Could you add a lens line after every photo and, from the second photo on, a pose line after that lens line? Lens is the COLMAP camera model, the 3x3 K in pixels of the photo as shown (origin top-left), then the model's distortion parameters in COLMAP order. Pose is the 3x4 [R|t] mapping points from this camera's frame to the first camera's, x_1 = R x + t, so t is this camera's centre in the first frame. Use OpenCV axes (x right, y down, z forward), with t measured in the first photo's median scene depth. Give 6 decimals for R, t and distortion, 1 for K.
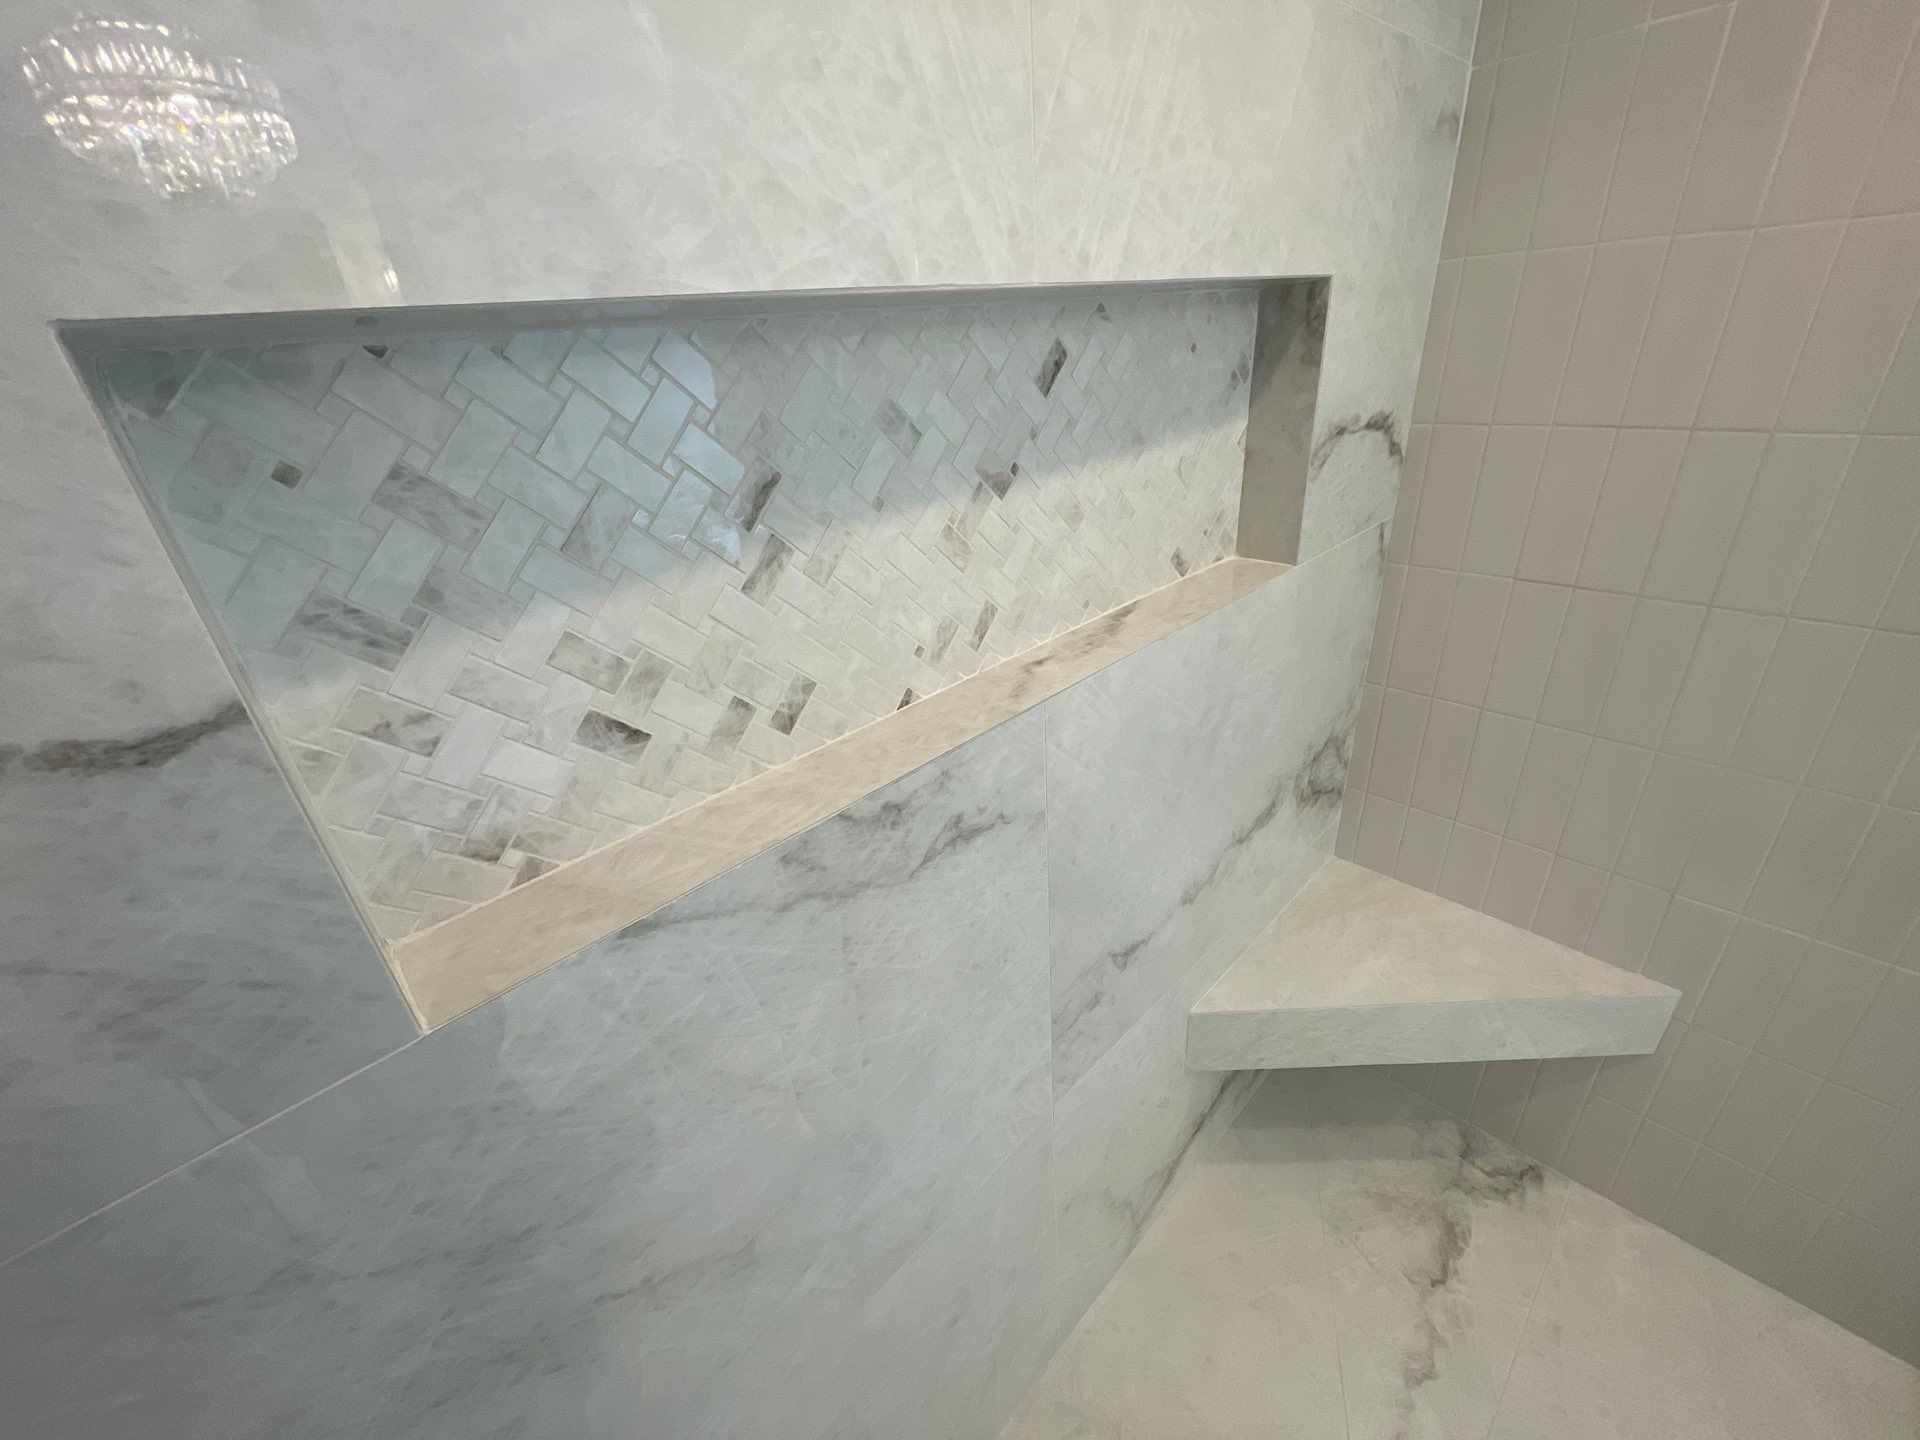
lens RADIAL K [[773.5, 0, 955.6], [0, 773.5, 720.4], [0, 0, 1]] dist [-0.005615, 0.000846]
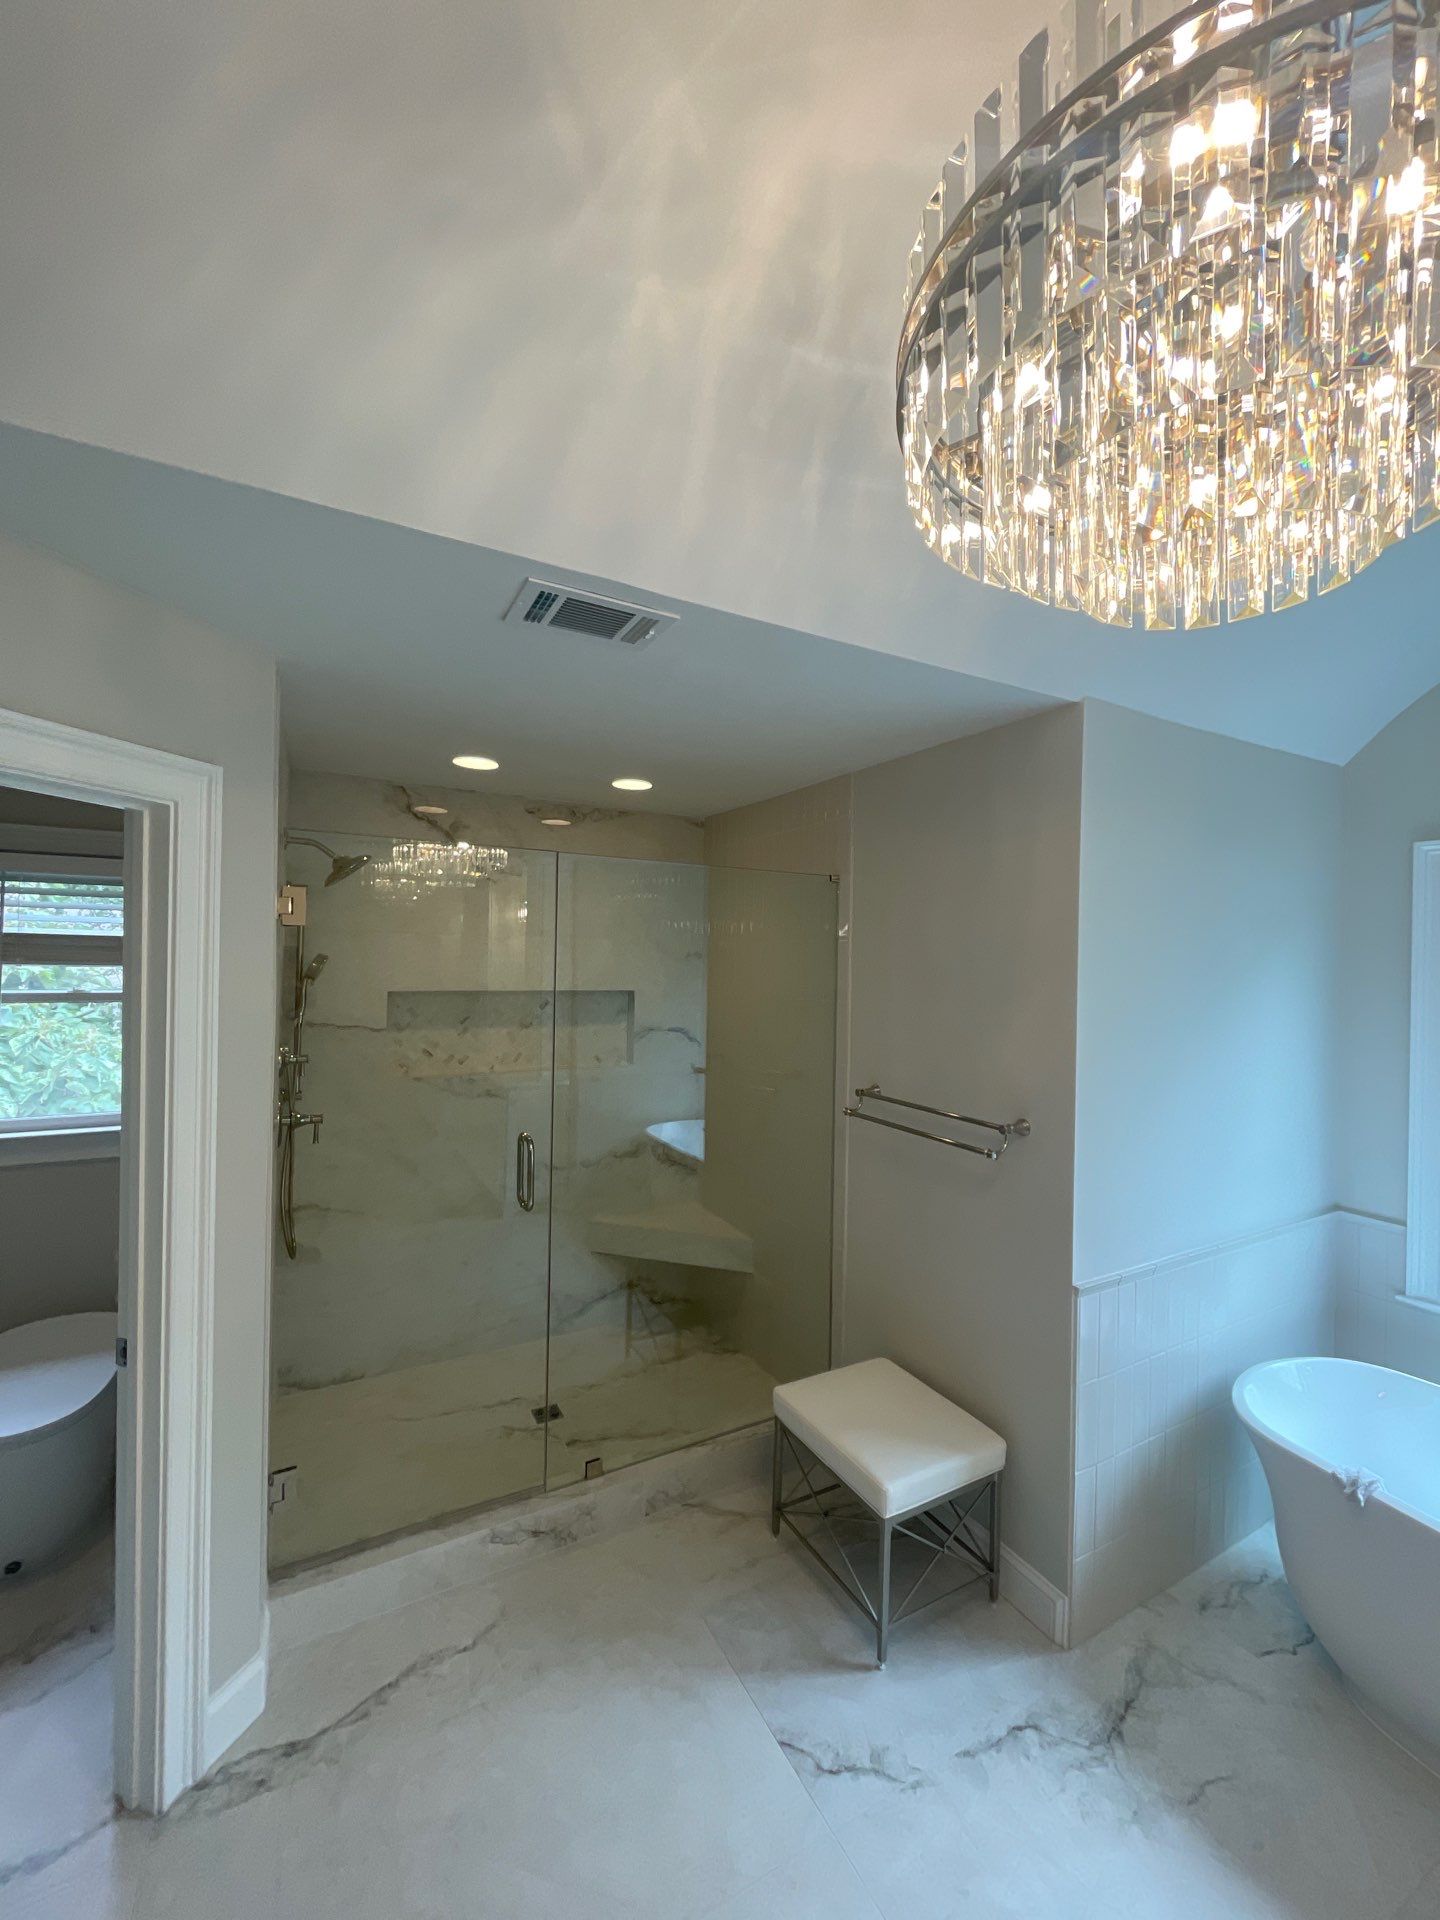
lens RADIAL K [[775.0, 0, 727.6], [0, 775.0, 952.3], [0, 0, 1]] dist [-0.007560, 0.000529]
pose [[0.961451, 0.093409, -0.258624, 2.579960], [-0.199091, 0.885219, -0.420415, 1.091349], [0.189668, 0.455699, 0.869692, -3.247607]]
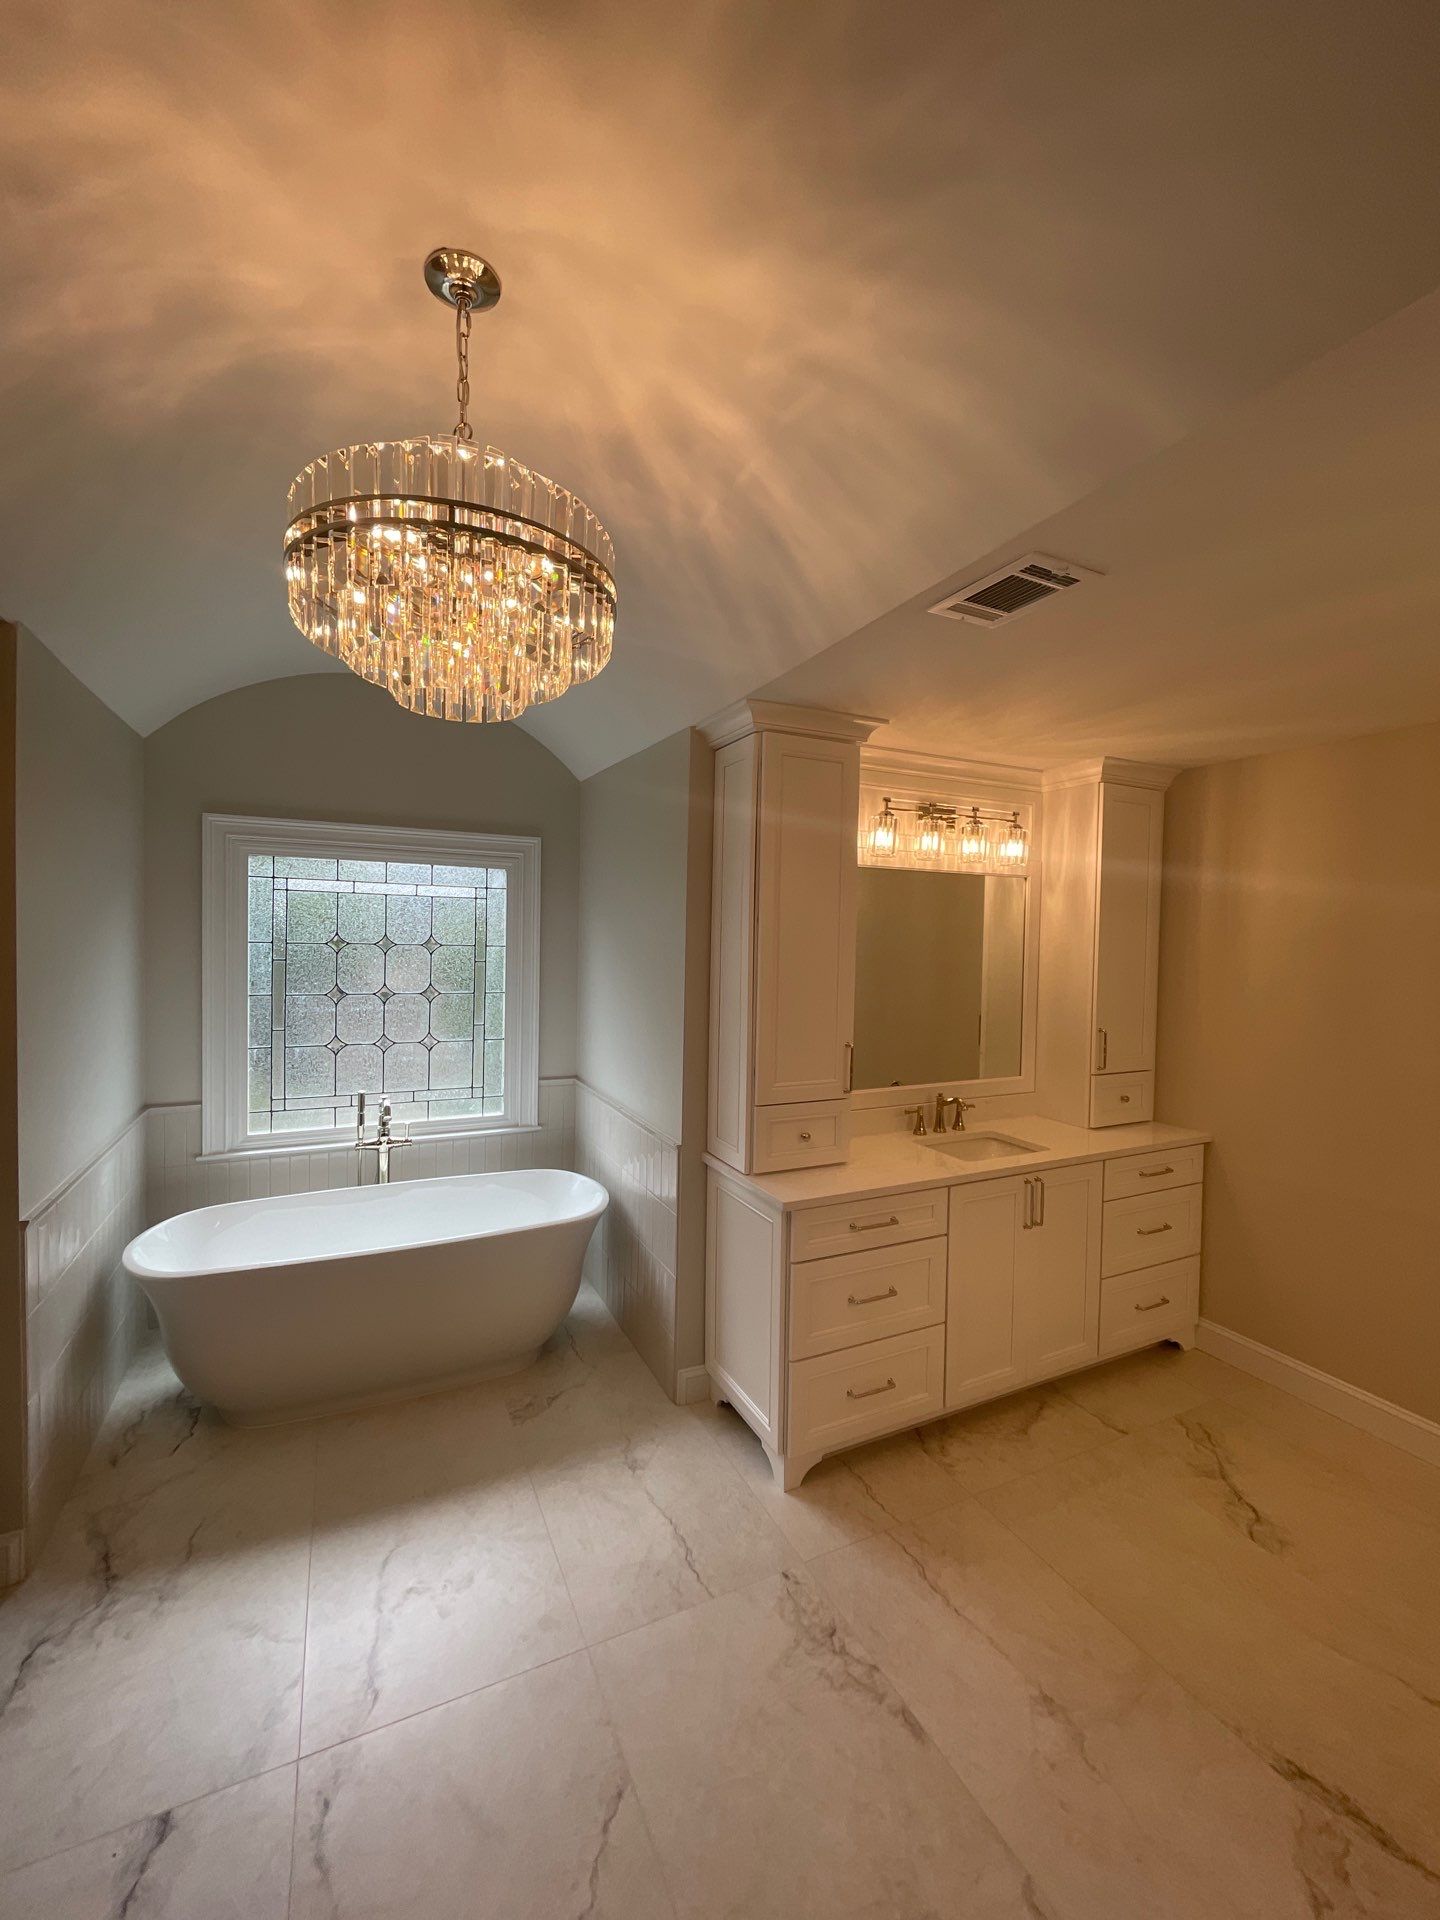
lens RADIAL K [[773.5, 0, 722.0], [0, 773.5, 954.4], [0, 0, 1]] dist [-0.005615, 0.000846]
pose [[0.304394, 0.058034, 0.950777, 1.234735], [0.390639, 0.902741, -0.180167, 1.355680], [-0.868761, 0.426252, 0.252119, -3.318226]]
